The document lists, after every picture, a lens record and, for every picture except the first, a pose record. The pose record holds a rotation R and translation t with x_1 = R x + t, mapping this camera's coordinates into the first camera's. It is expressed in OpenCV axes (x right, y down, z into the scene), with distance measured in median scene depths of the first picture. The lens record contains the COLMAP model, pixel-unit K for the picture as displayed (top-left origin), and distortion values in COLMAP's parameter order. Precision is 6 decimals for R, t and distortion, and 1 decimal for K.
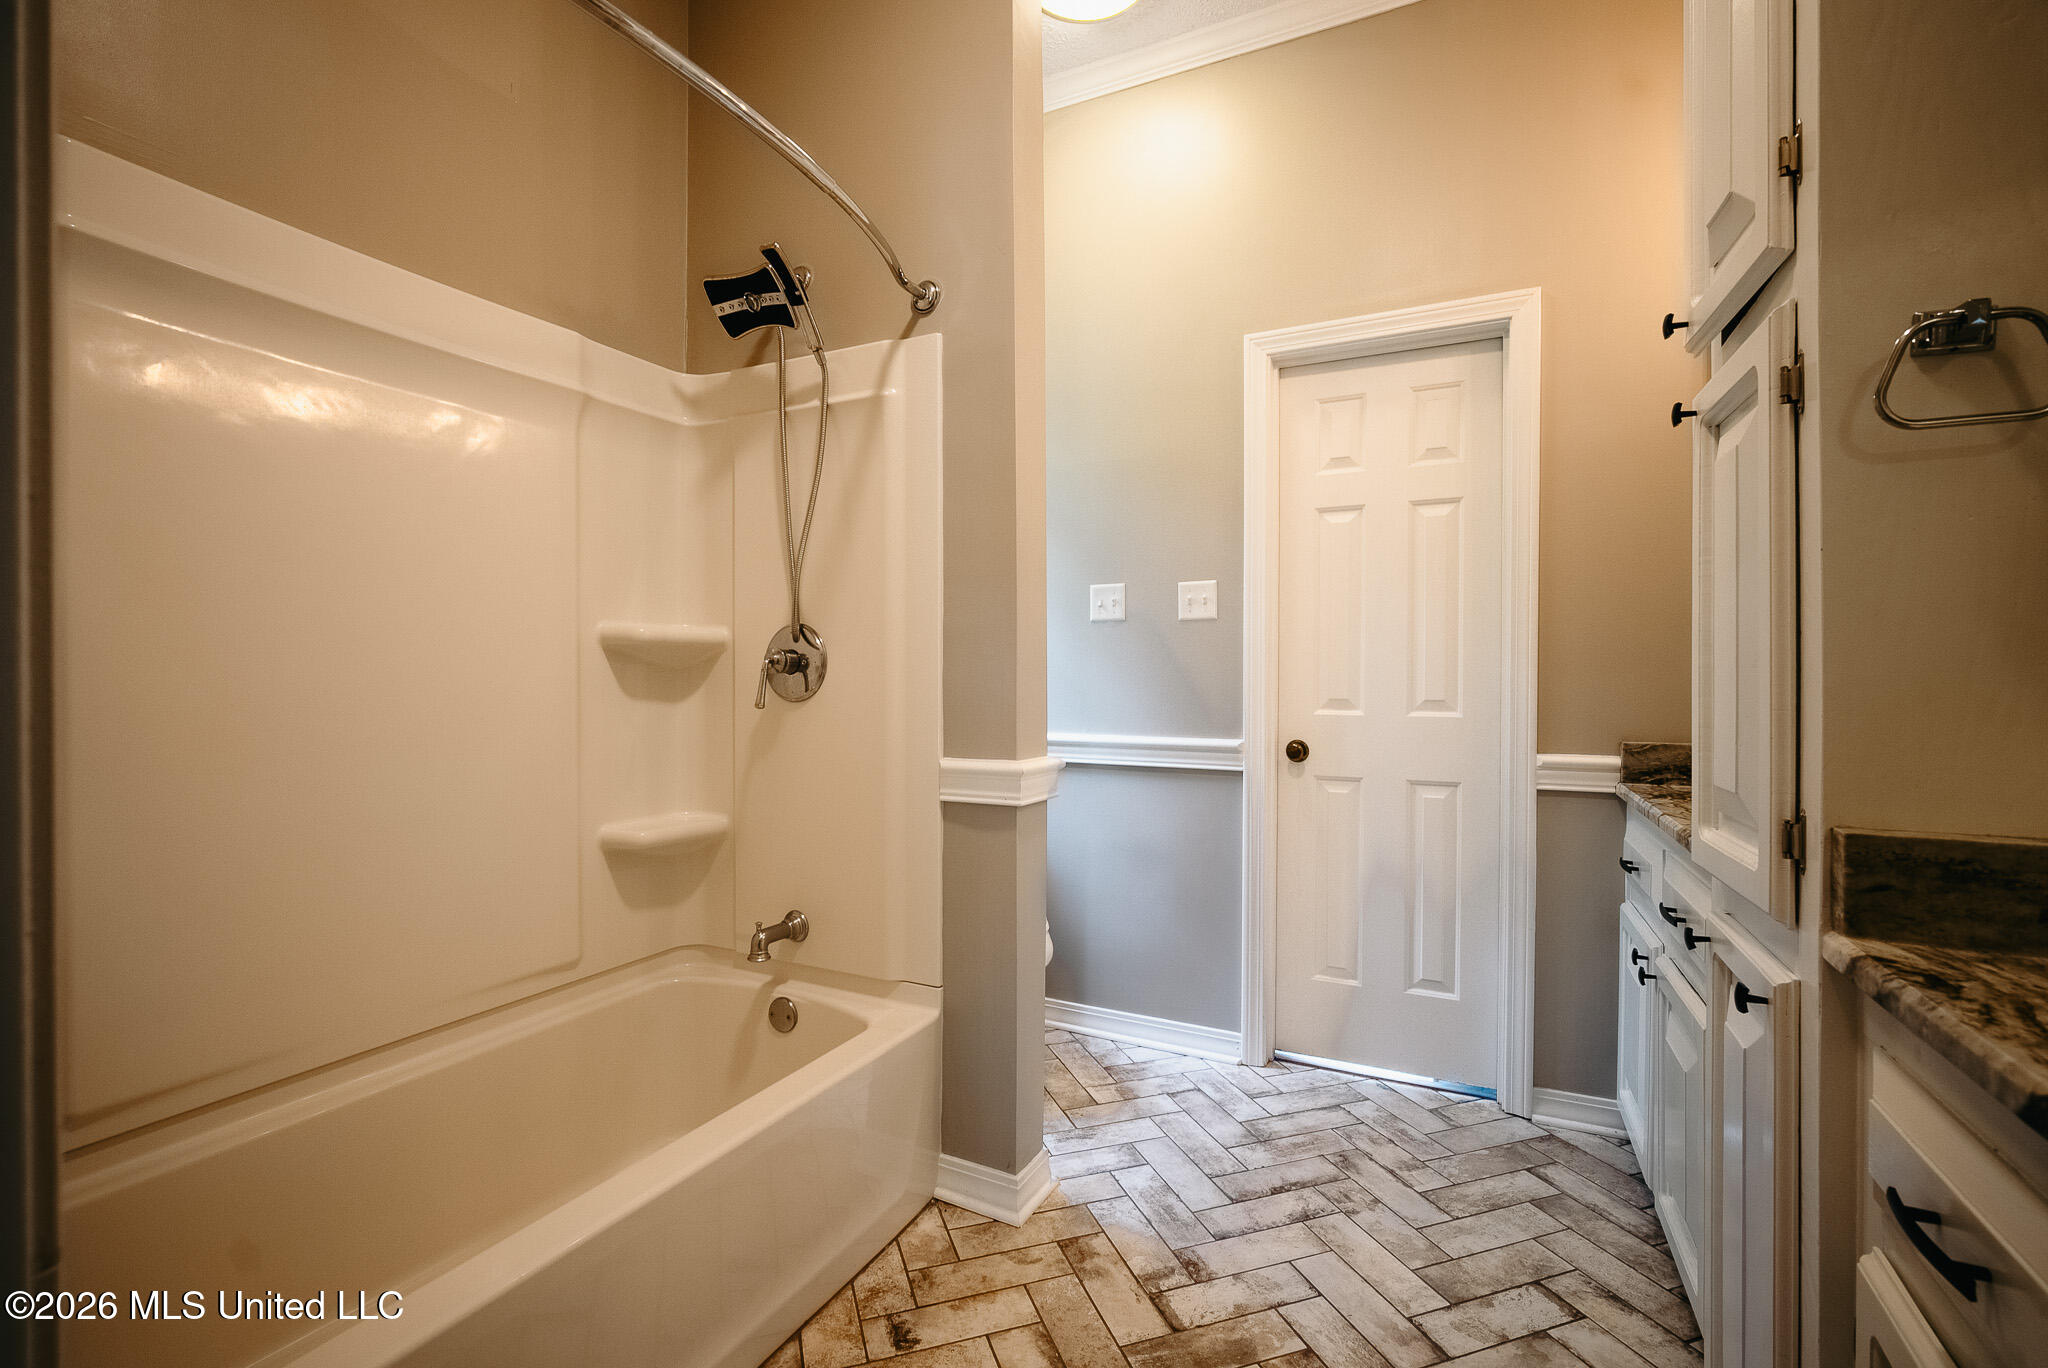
lens RADIAL K [[908.1, 0, 1040.9], [0, 908.1, 686.7], [0, 0, 1]] dist [-0.013522, 0.004554]
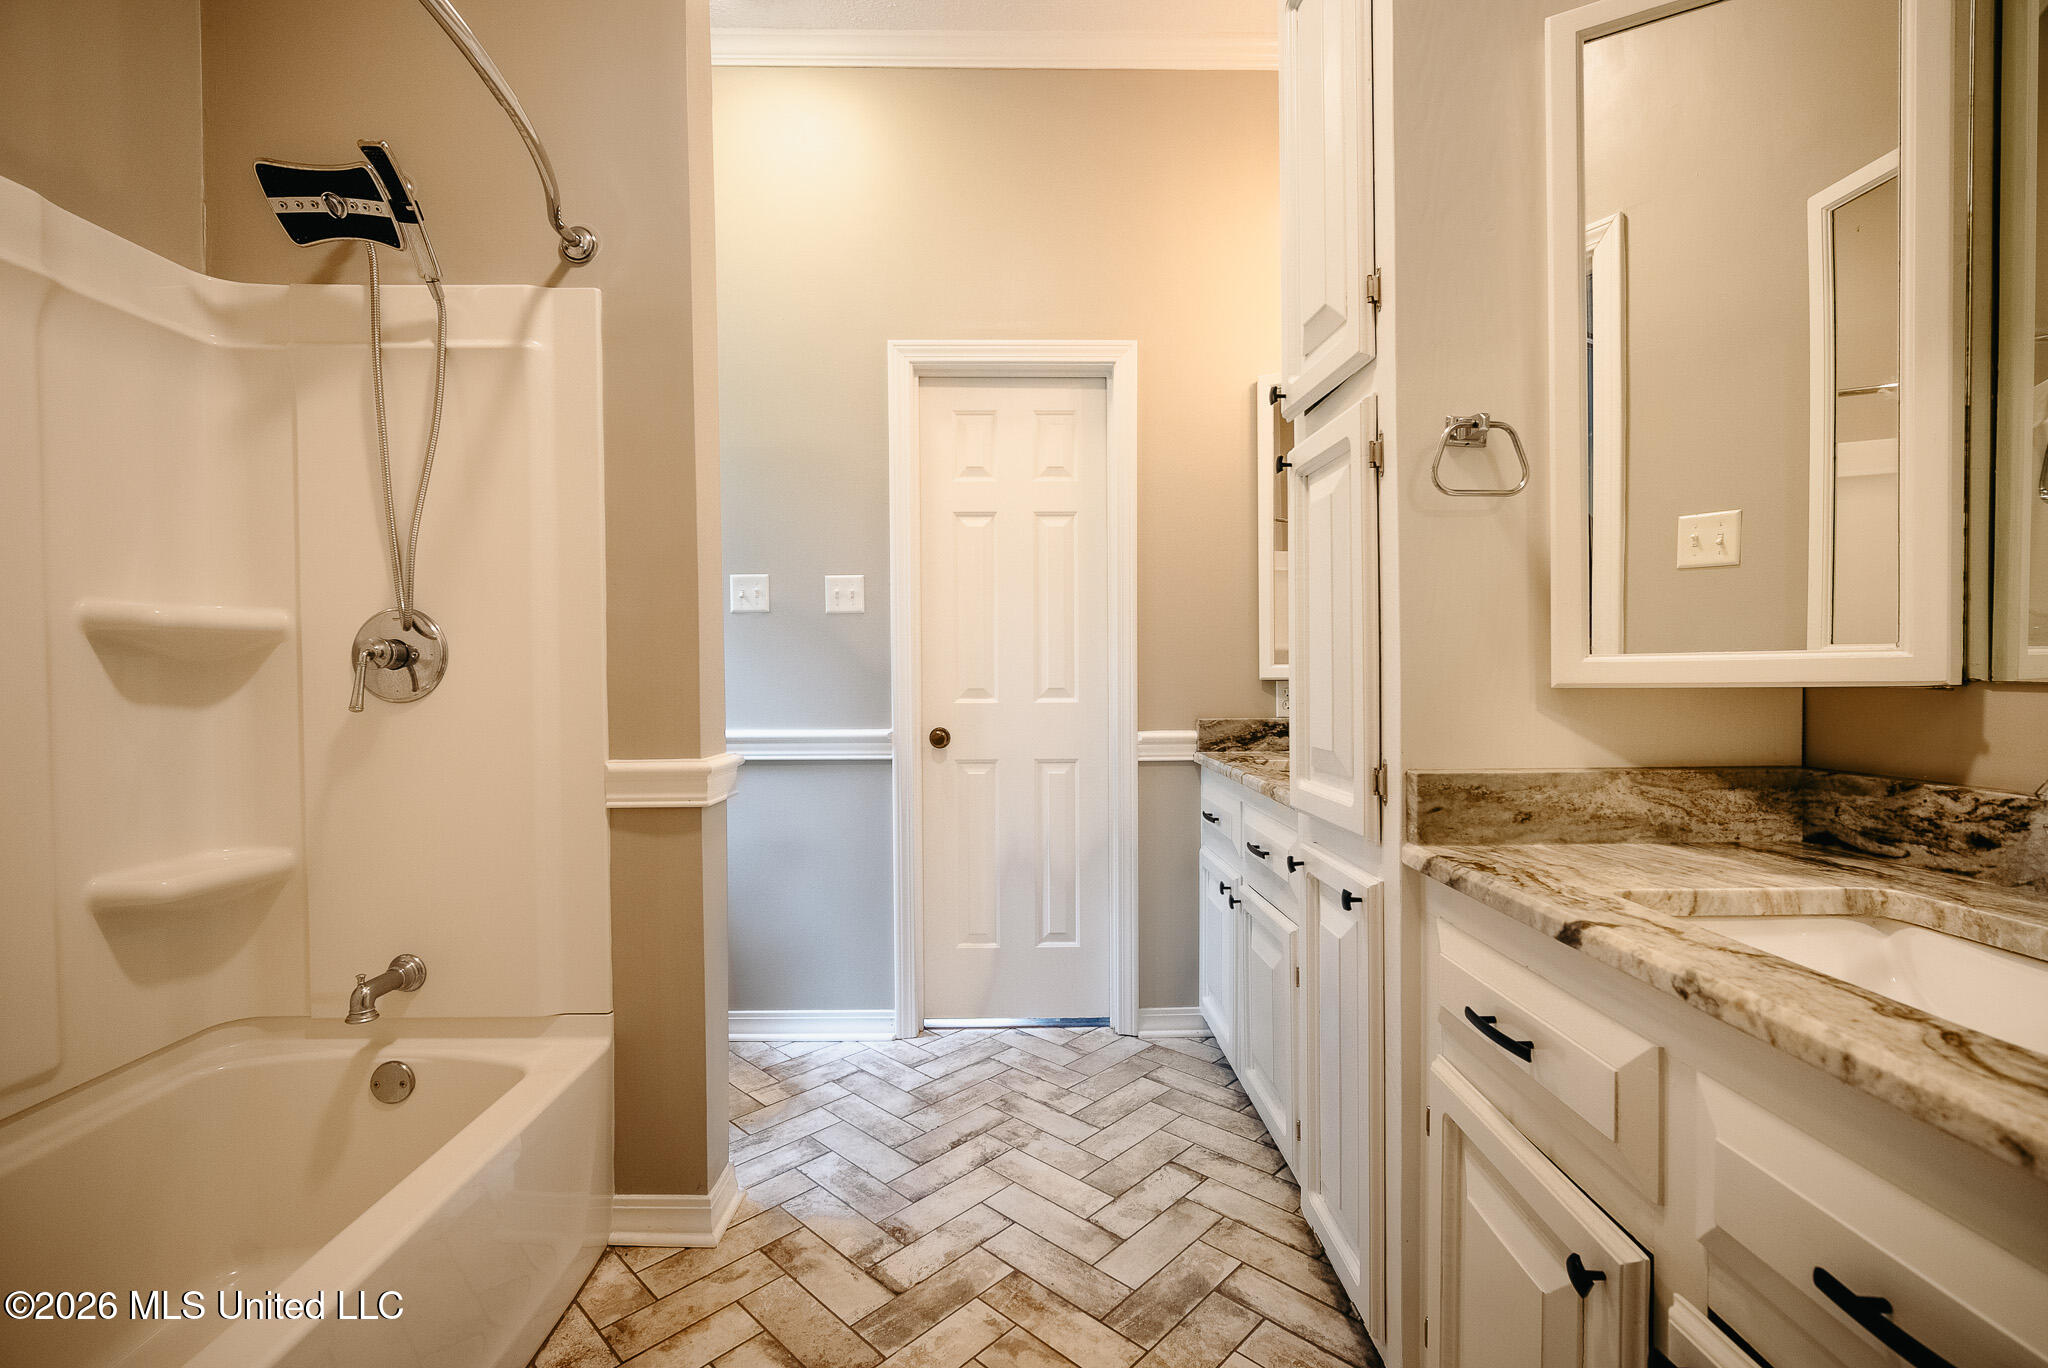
lens RADIAL K [[908.1, 0, 1022.6], [0, 908.1, 687.9], [0, 0, 1]] dist [-0.013522, 0.004554]
pose [[0.884720, -0.016656, 0.465825, -0.158903], [0.012629, 0.999851, 0.011765, 0.000718], [-0.465952, -0.004526, 0.884798, 0.008297]]
